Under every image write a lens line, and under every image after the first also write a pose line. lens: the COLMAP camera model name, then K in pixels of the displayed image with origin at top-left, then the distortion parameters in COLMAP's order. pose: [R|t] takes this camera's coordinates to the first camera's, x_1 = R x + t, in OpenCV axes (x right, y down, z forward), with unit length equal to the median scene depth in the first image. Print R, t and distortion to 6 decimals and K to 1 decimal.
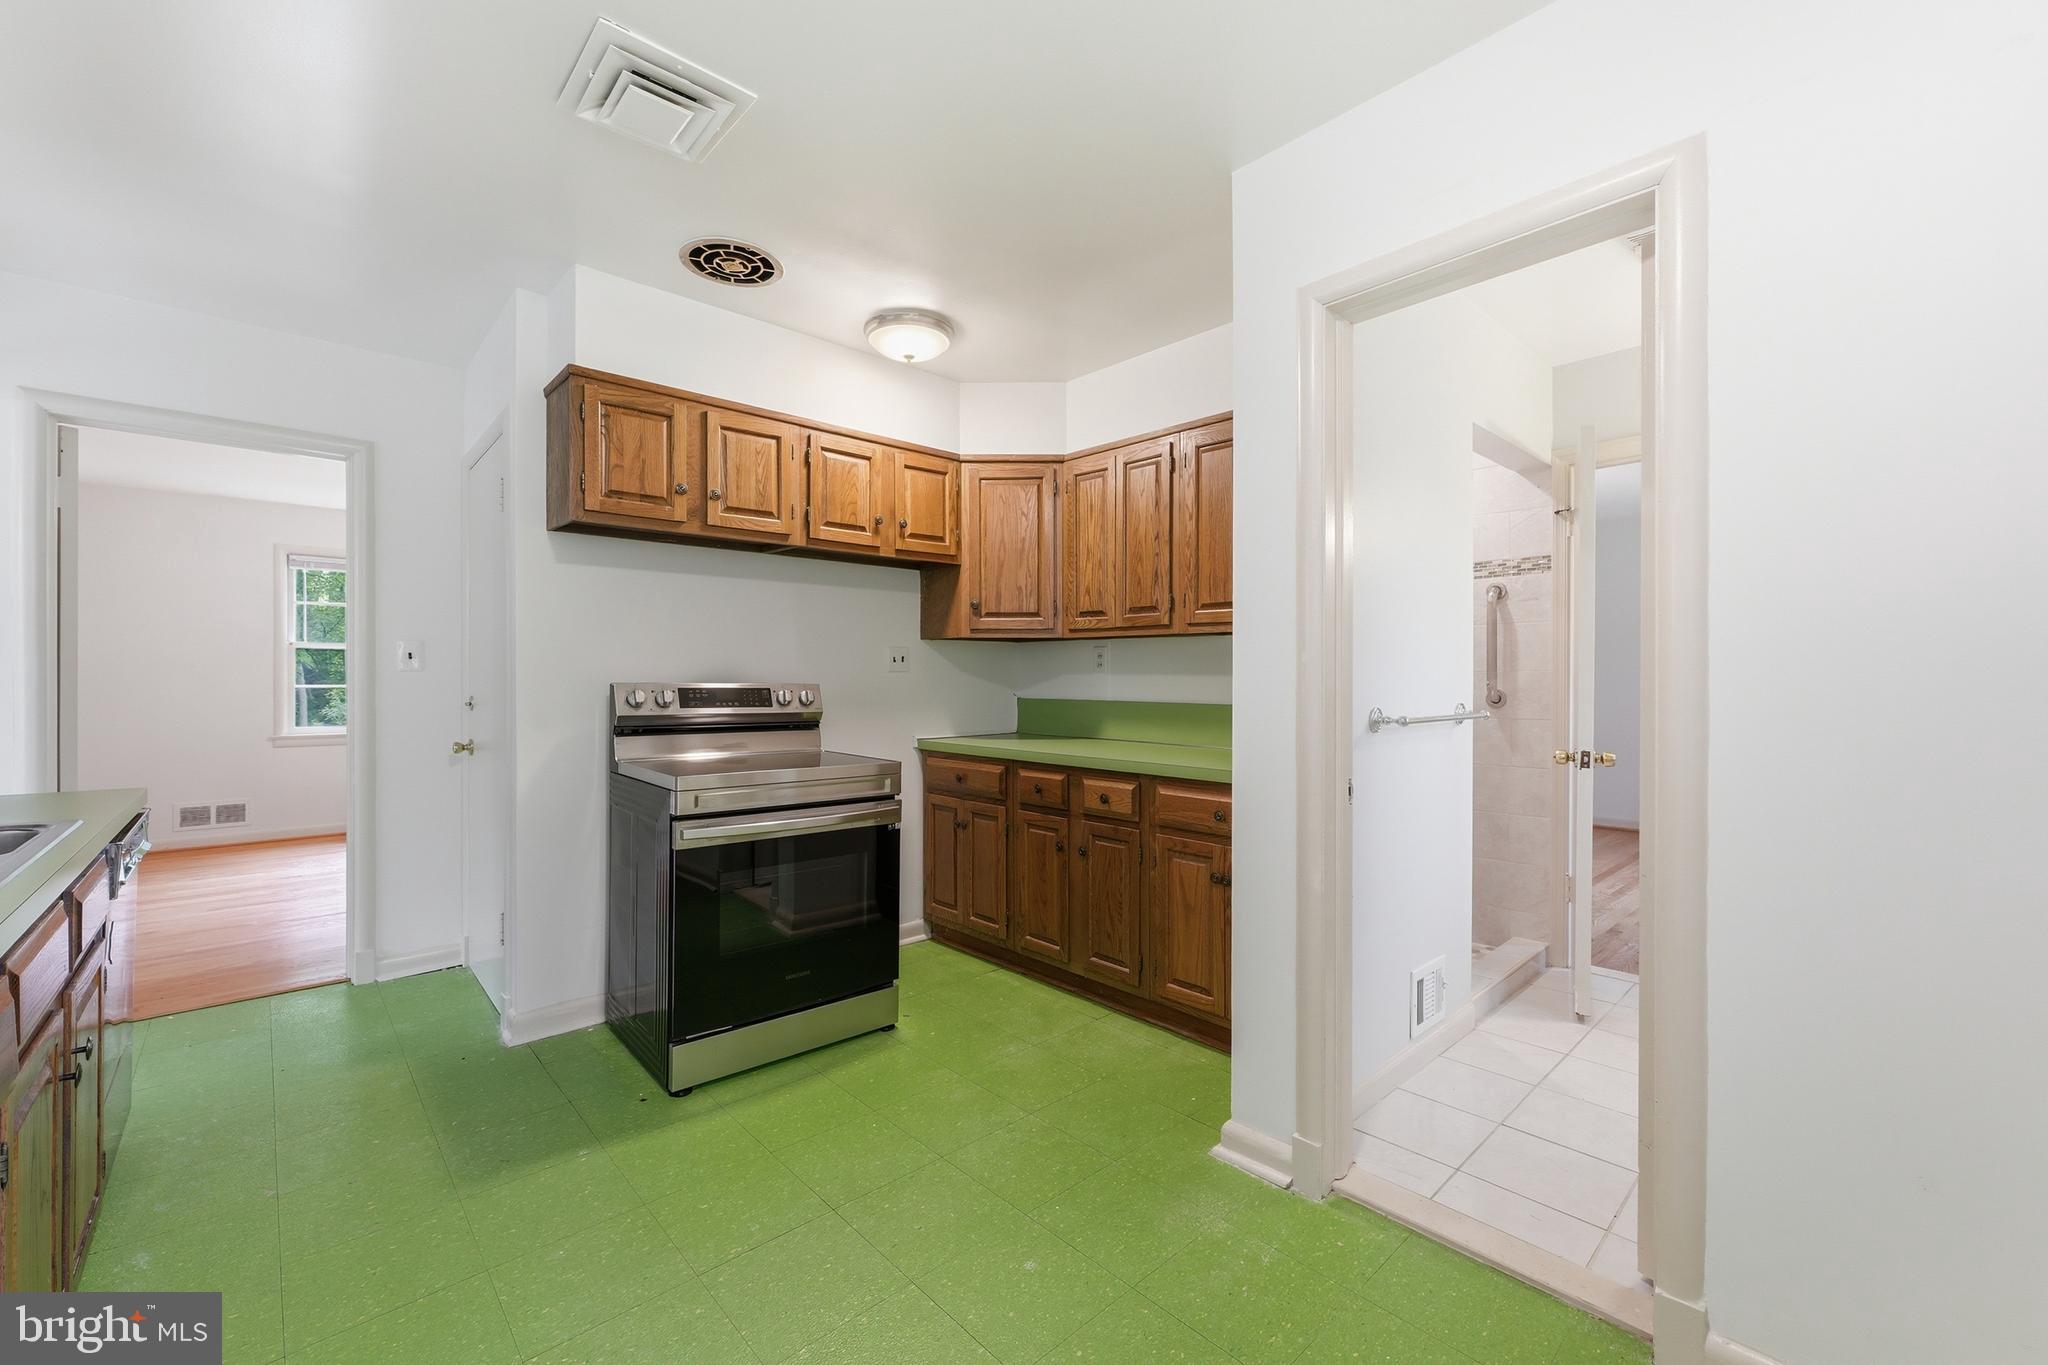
lens RADIAL K [[829.0, 0, 1018.8], [0, 829.0, 673.6], [0, 0, 1]] dist [-0.001107, -0.000162]
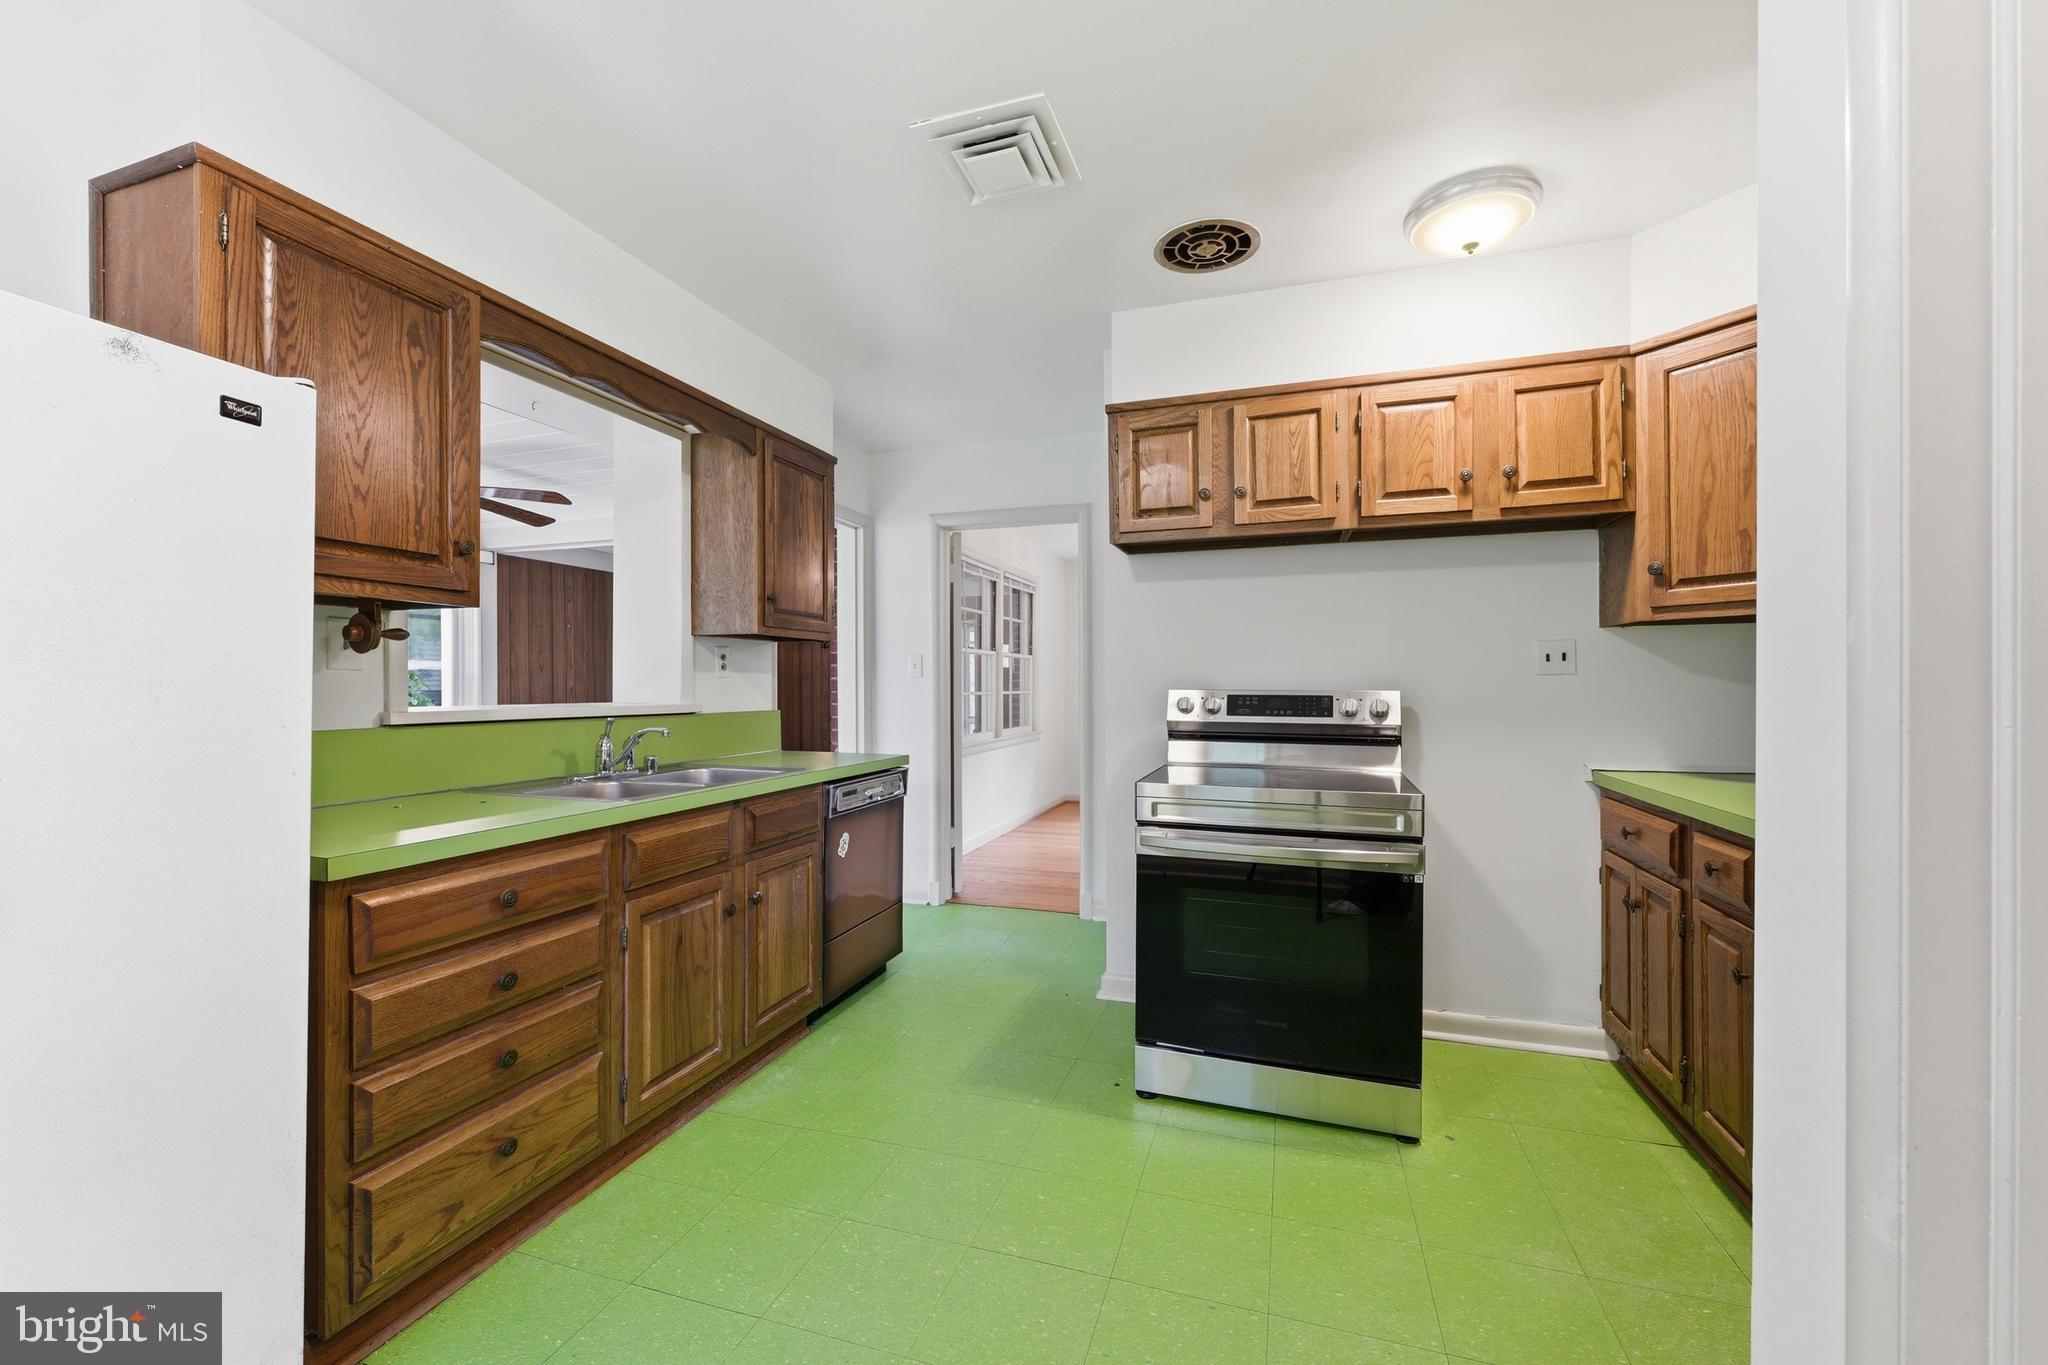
lens RADIAL K [[817.4, 0, 1024.0], [0, 817.4, 682.5], [0, 0, 1]] dist [-0.000344, -0.000233]
pose [[0.490873, -0.006494, -0.871207, 0.298881], [0.010030, 0.999948, -0.001802, 0.002142], [0.871173, -0.007854, 0.490913, 0.292671]]
